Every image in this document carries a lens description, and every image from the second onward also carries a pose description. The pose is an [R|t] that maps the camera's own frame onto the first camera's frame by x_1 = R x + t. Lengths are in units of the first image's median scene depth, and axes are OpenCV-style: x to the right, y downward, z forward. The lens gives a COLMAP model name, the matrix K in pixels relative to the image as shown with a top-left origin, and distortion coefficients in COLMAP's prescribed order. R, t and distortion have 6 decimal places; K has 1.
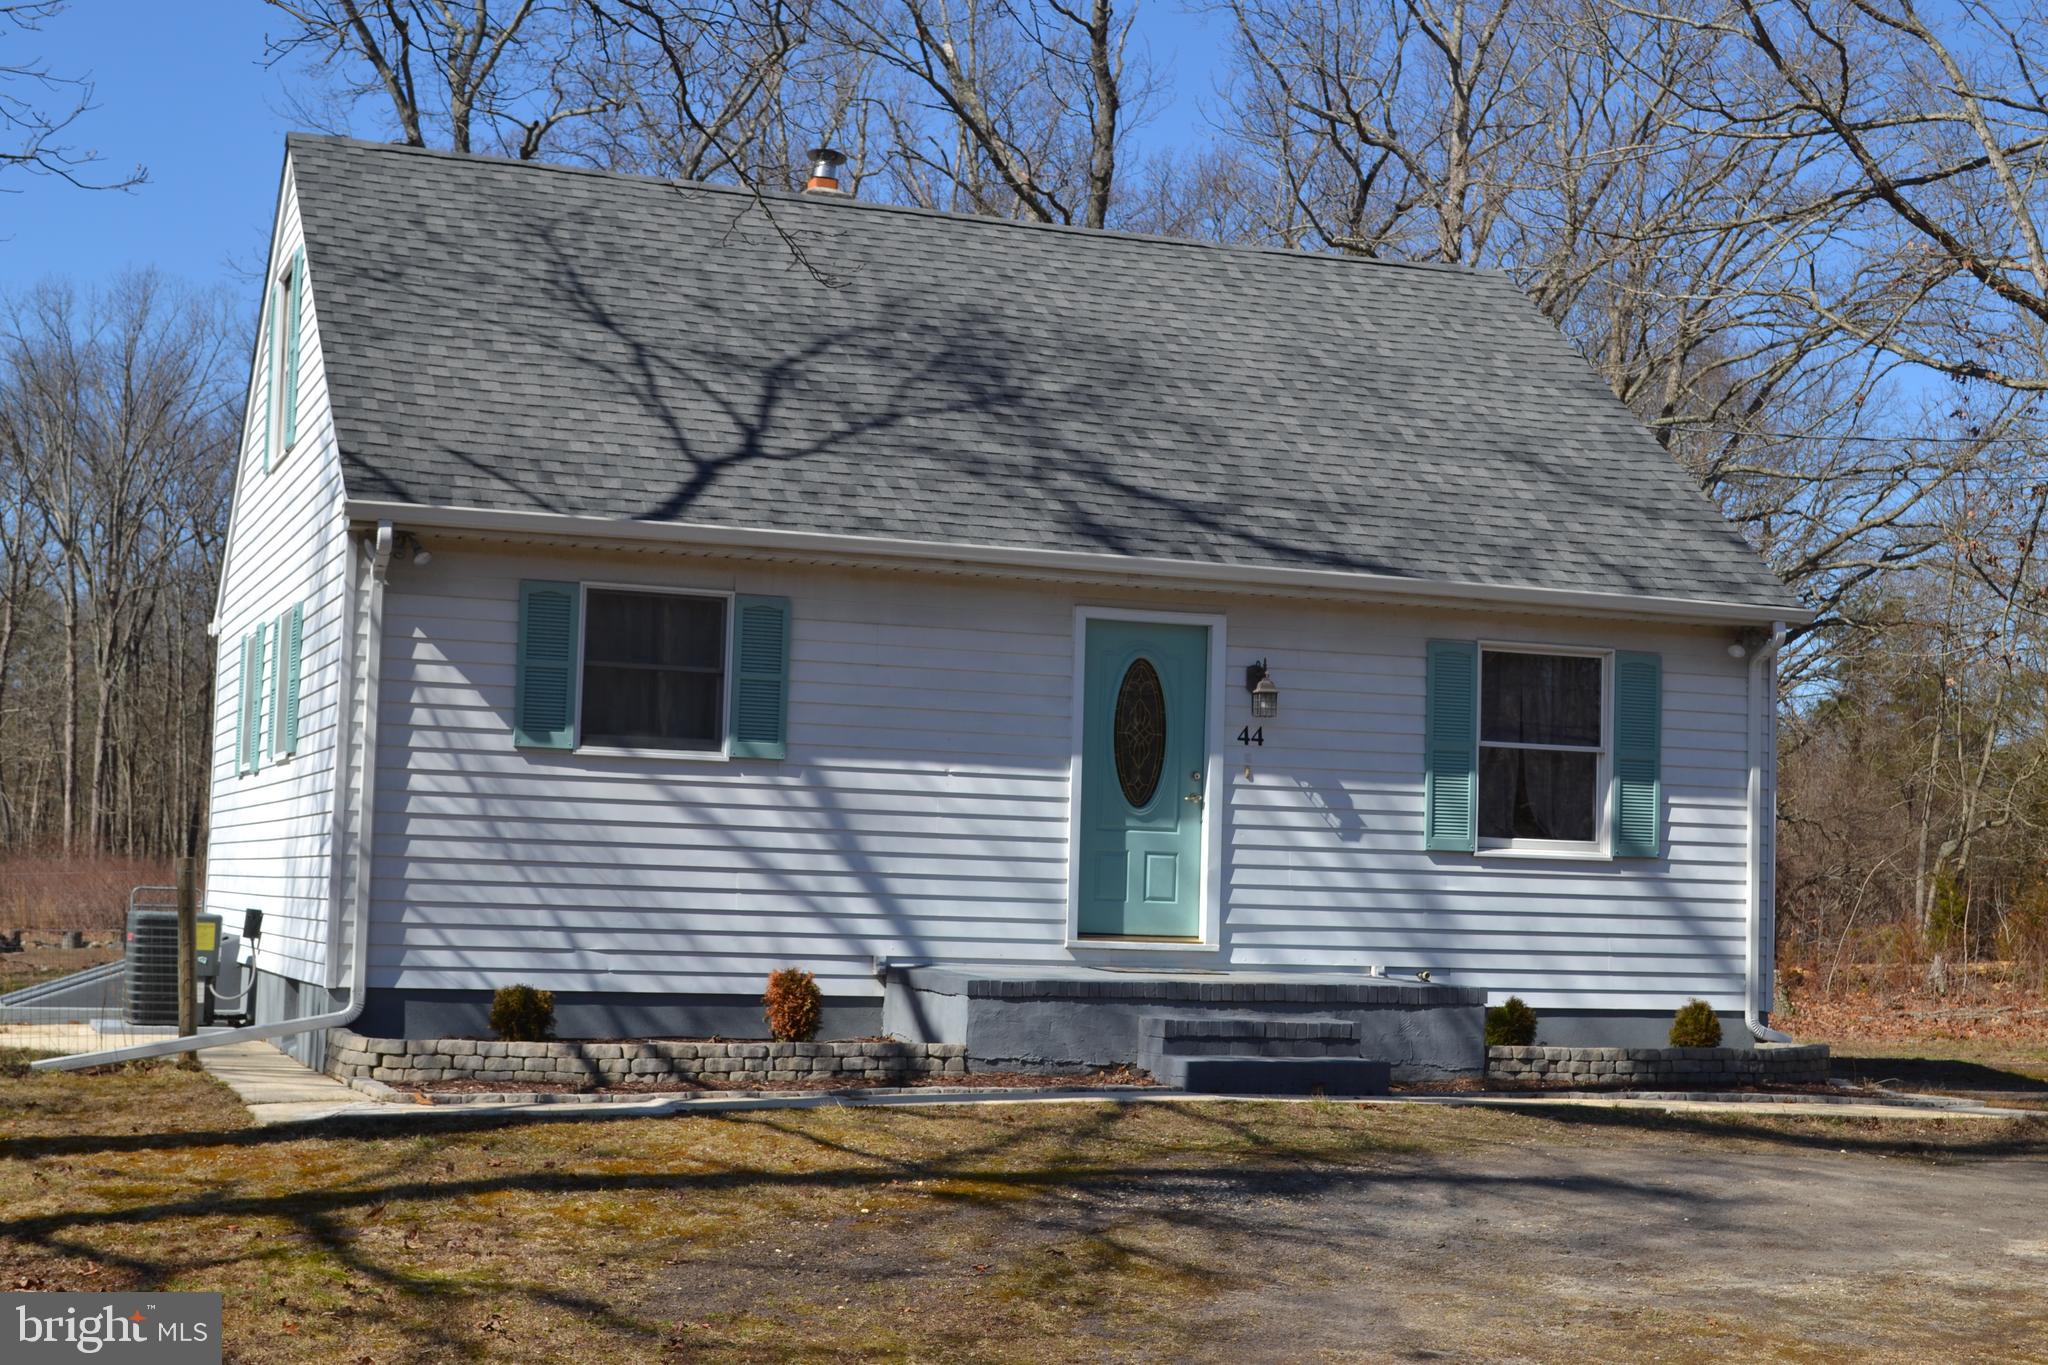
lens RADIAL K [[2977.7, 0, 1028.0], [0, 2977.7, 679.1], [0, 0, 1]] dist [-0.050509, 0.000000]
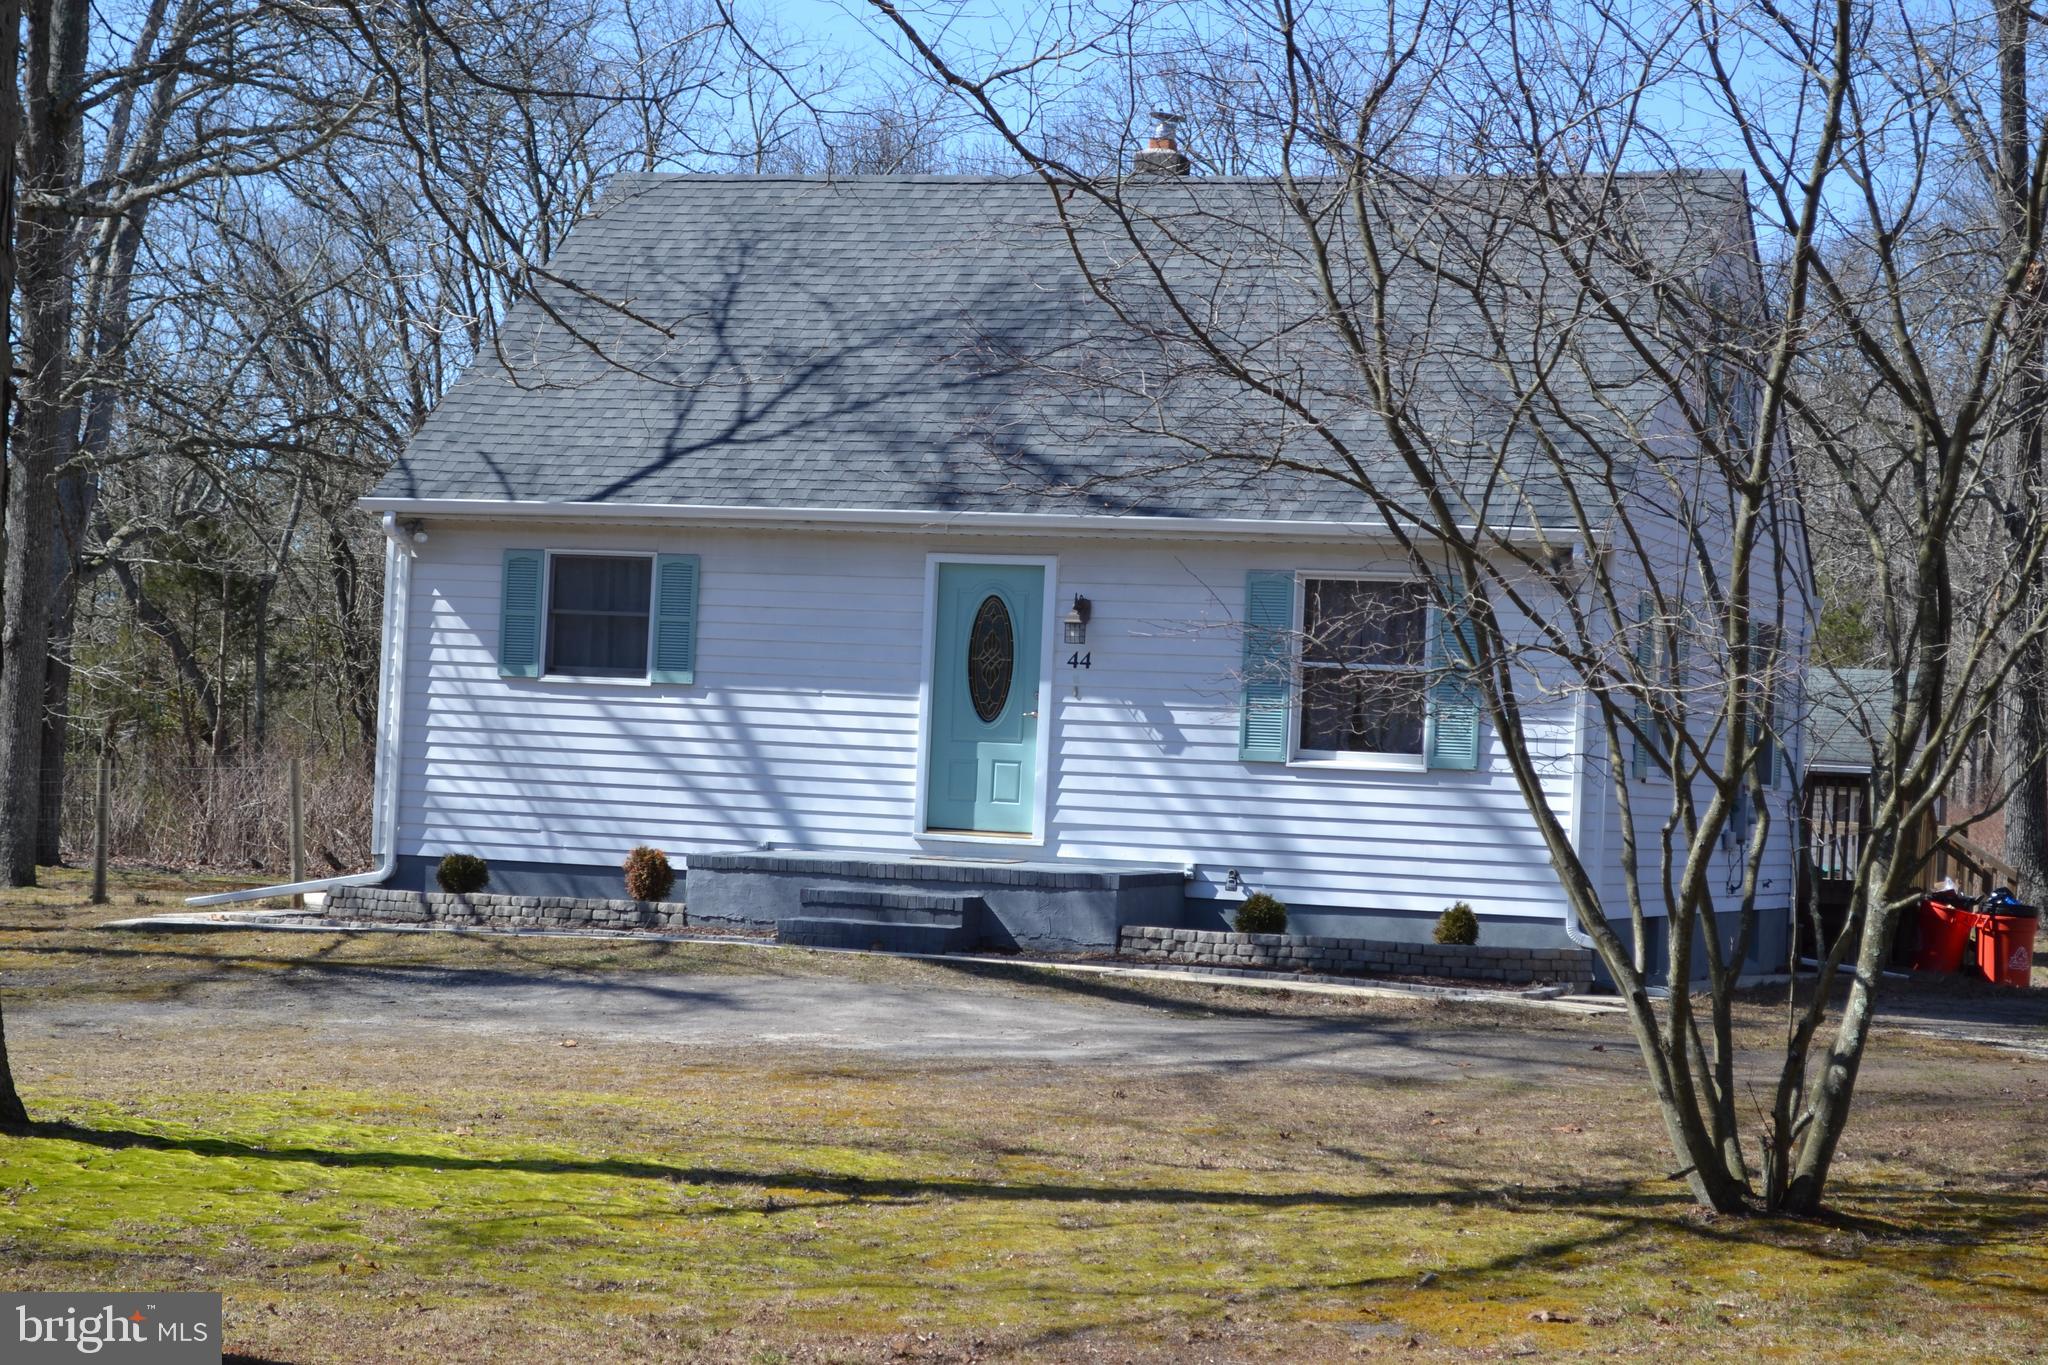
lens RADIAL K [[4415.5, 0, 1024.8], [0, 4415.5, 685.0], [0, 0, 1]] dist [-0.061757, 0.000000]
pose [[0.769772, -0.007541, -0.638274, 1.179950], [0.023941, 0.999568, 0.017064, -0.001167], [0.637870, -0.028416, 0.769620, -0.337943]]
